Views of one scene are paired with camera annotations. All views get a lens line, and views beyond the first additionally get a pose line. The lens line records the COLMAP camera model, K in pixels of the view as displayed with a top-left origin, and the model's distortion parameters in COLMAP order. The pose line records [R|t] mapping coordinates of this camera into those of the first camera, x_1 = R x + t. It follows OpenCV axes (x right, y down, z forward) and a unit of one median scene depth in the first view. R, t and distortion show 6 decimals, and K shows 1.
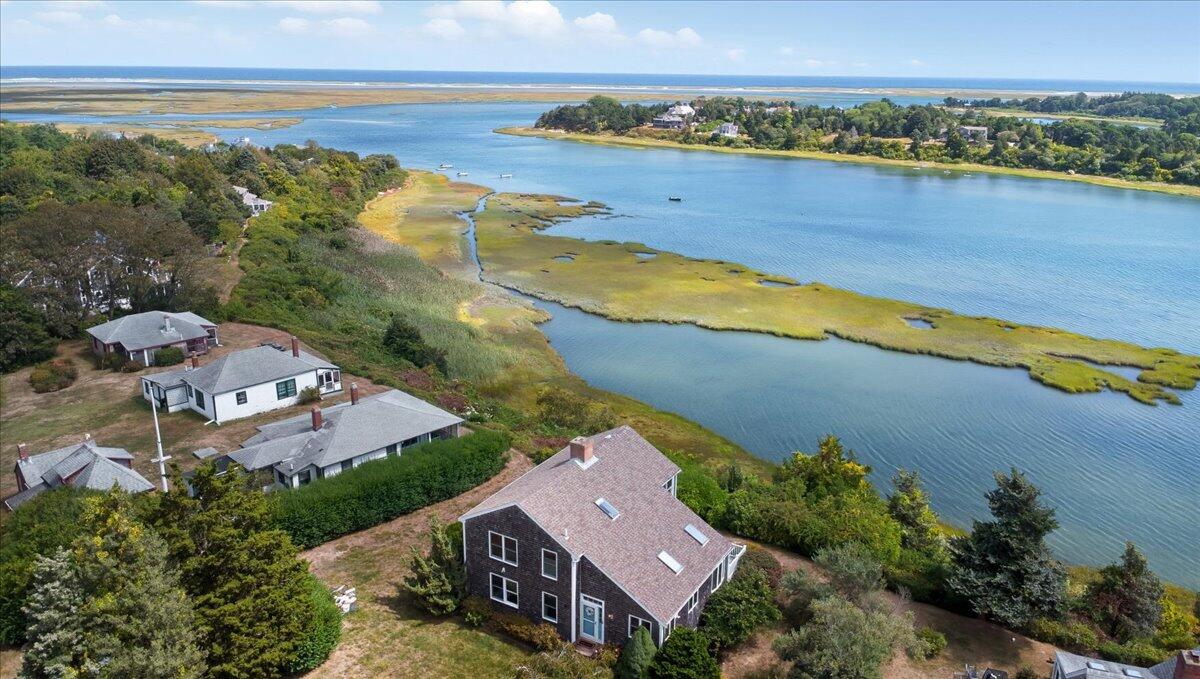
lens RADIAL K [[866.8, 0, 599.8], [0, 866.8, 338.0], [0, 0, 1]] dist [0.019746, -0.012099]
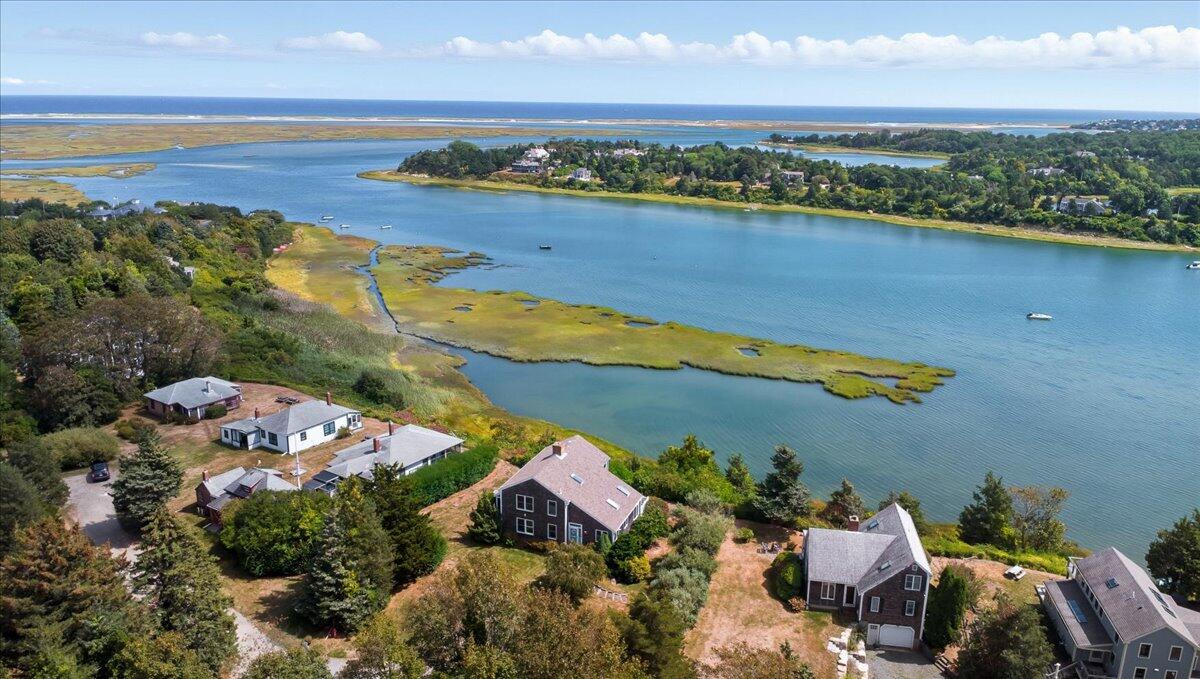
lens RADIAL K [[866.8, 0, 595.7], [0, 866.8, 337.6], [0, 0, 1]] dist [0.019746, -0.012099]
pose [[0.985820, -0.045815, 0.161432, -0.074434], [0.050536, 0.998403, -0.025259, -0.017840], [-0.160017, 0.033059, 0.986561, -0.266877]]
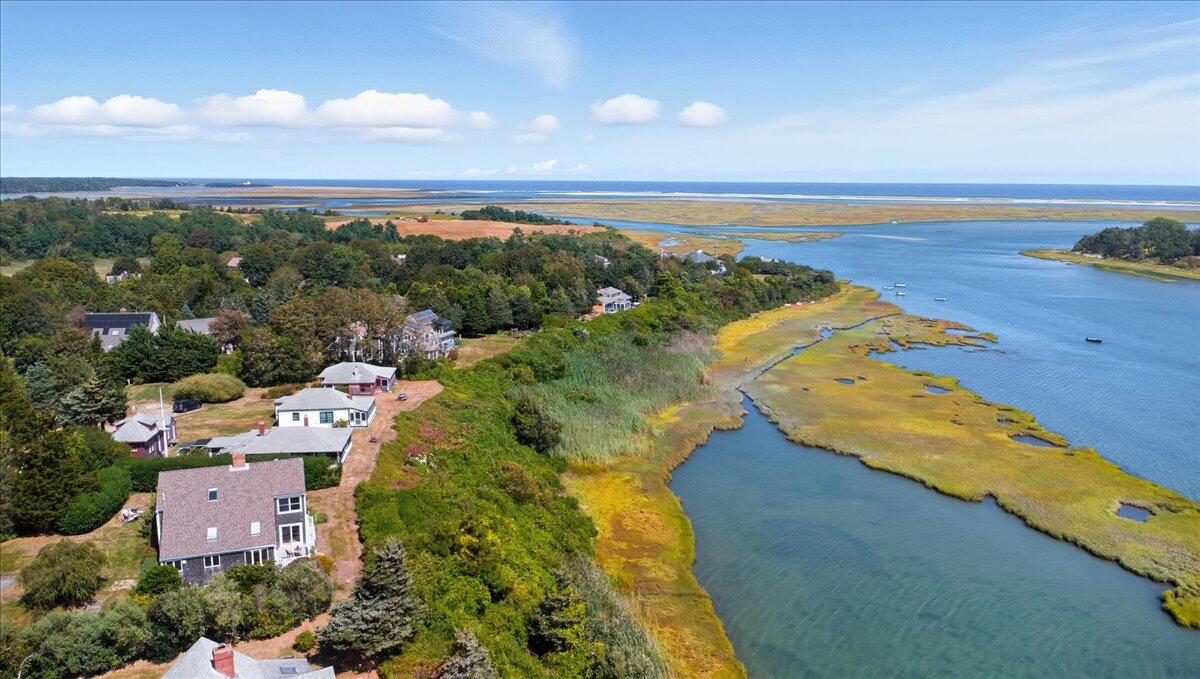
lens RADIAL K [[866.8, 0, 596.5], [0, 866.8, 339.1], [0, 0, 1]] dist [0.019746, -0.012099]
pose [[0.777966, 0.108821, -0.618811, 0.465840], [-0.183914, 0.981190, -0.058669, -0.036475], [0.600787, 0.159450, 0.783346, 0.041186]]
